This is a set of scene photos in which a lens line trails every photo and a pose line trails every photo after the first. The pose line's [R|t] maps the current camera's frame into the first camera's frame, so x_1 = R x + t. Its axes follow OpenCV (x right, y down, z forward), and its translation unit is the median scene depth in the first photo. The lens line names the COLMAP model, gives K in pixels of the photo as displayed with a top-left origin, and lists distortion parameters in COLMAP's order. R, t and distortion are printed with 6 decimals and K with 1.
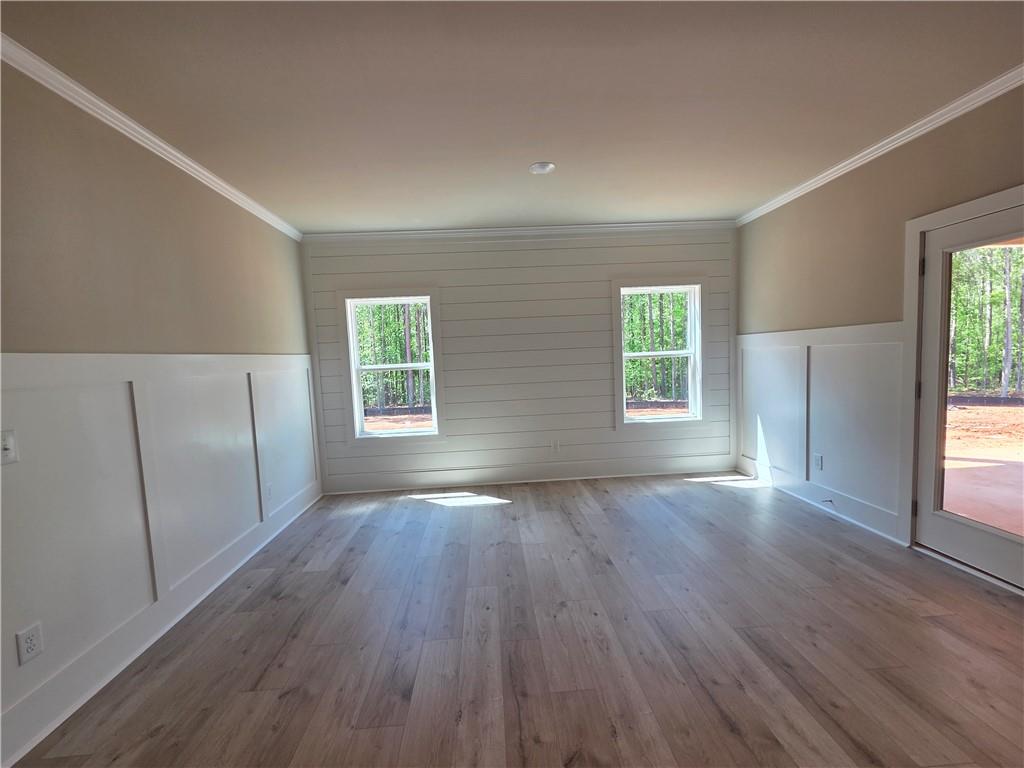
lens RADIAL K [[420.9, 0, 503.2], [0, 420.9, 380.1], [0, 0, 1]] dist [0.005663, -0.000652]
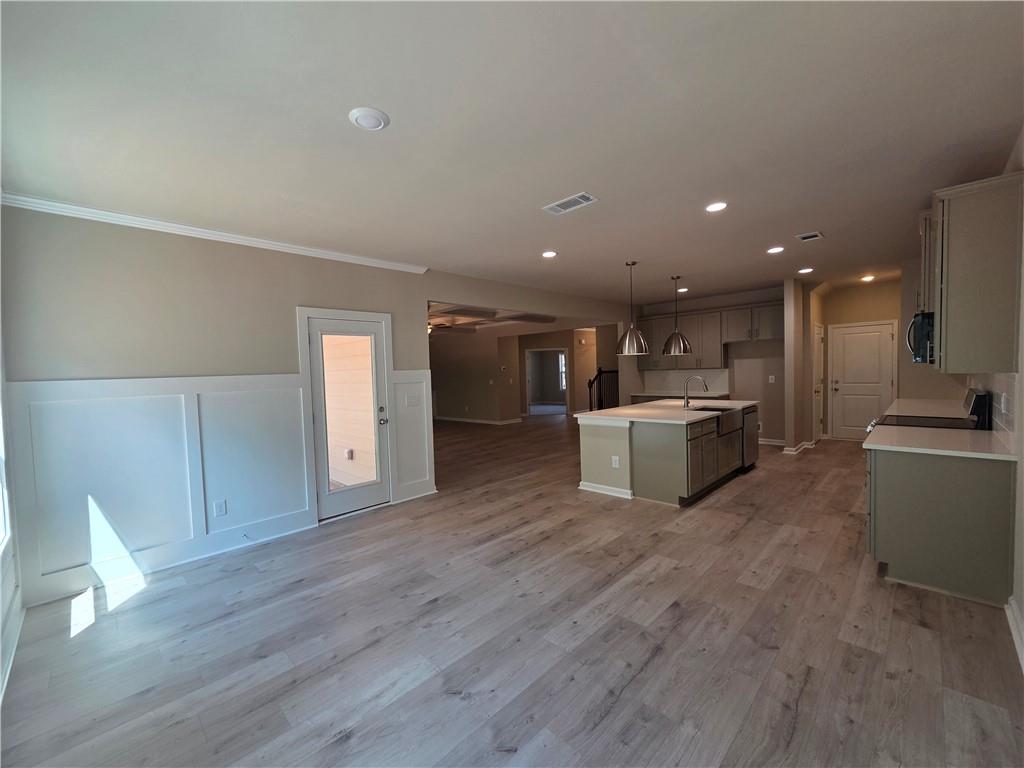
lens RADIAL K [[420.9, 0, 502.2], [0, 420.9, 392.9], [0, 0, 1]] dist [0.005663, -0.000652]
pose [[-0.669395, 0.030659, 0.742274, -0.583852], [0.109537, 0.992301, 0.057795, -0.080626], [-0.734787, 0.119994, -0.667600, 1.459484]]
